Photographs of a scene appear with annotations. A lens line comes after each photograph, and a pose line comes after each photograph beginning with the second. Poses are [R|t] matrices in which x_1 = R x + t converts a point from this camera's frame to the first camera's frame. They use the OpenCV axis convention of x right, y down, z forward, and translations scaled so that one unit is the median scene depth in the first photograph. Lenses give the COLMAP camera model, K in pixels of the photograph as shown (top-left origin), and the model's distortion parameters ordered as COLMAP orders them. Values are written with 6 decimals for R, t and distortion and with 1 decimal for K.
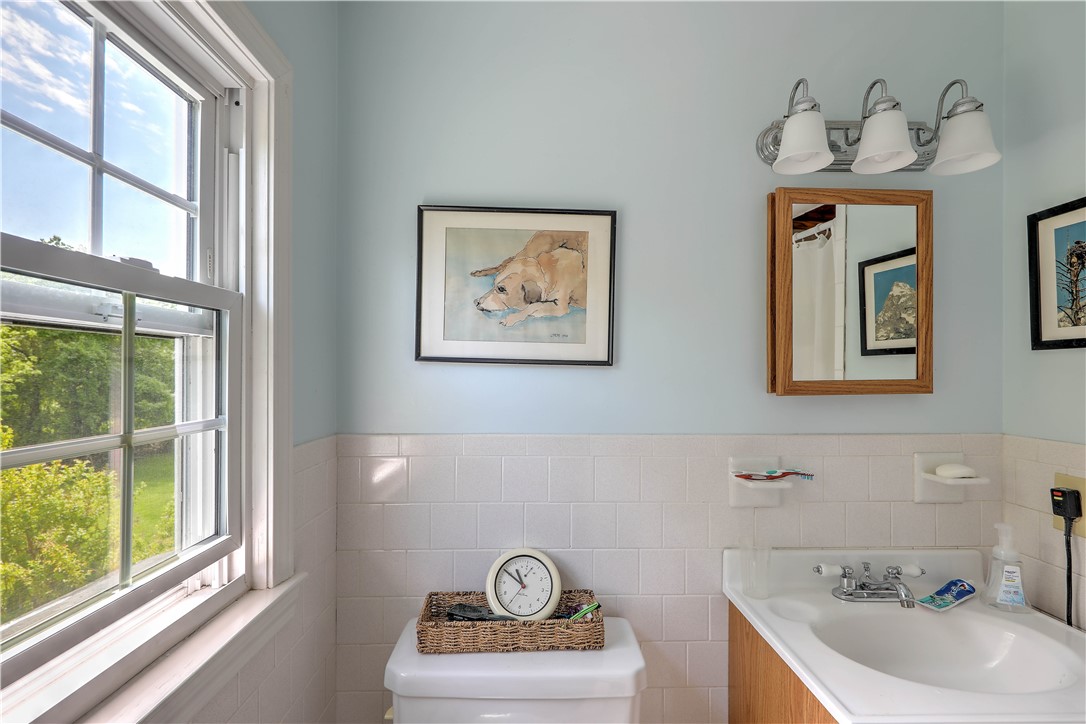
lens RADIAL K [[490.5, 0, 542.0], [0, 490.5, 372.7], [0, 0, 1]] dist [-0.000101, -0.000027]
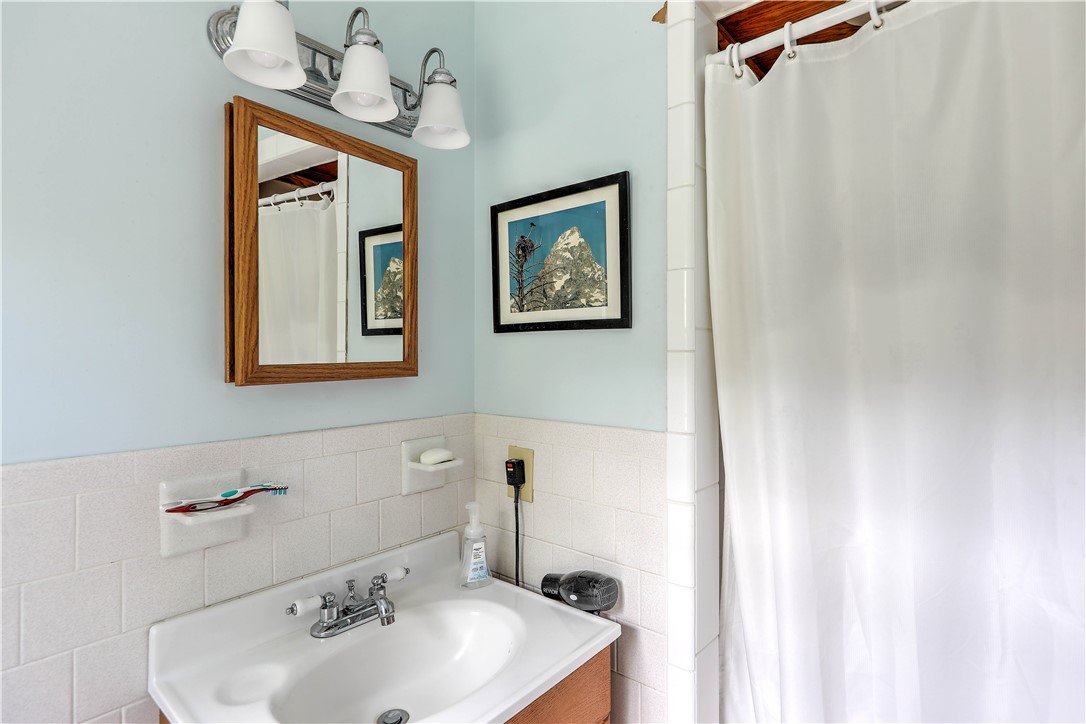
lens RADIAL K [[535.2, 0, 543.0], [0, 535.2, 362.0], [0, 0, 1]] dist [0.000220, 0.000038]
pose [[0.658532, -0.011032, 0.752472, 0.187361], [0.001394, 0.999909, 0.013439, 0.001594], [-0.752551, -0.007801, 0.658488, 0.147791]]
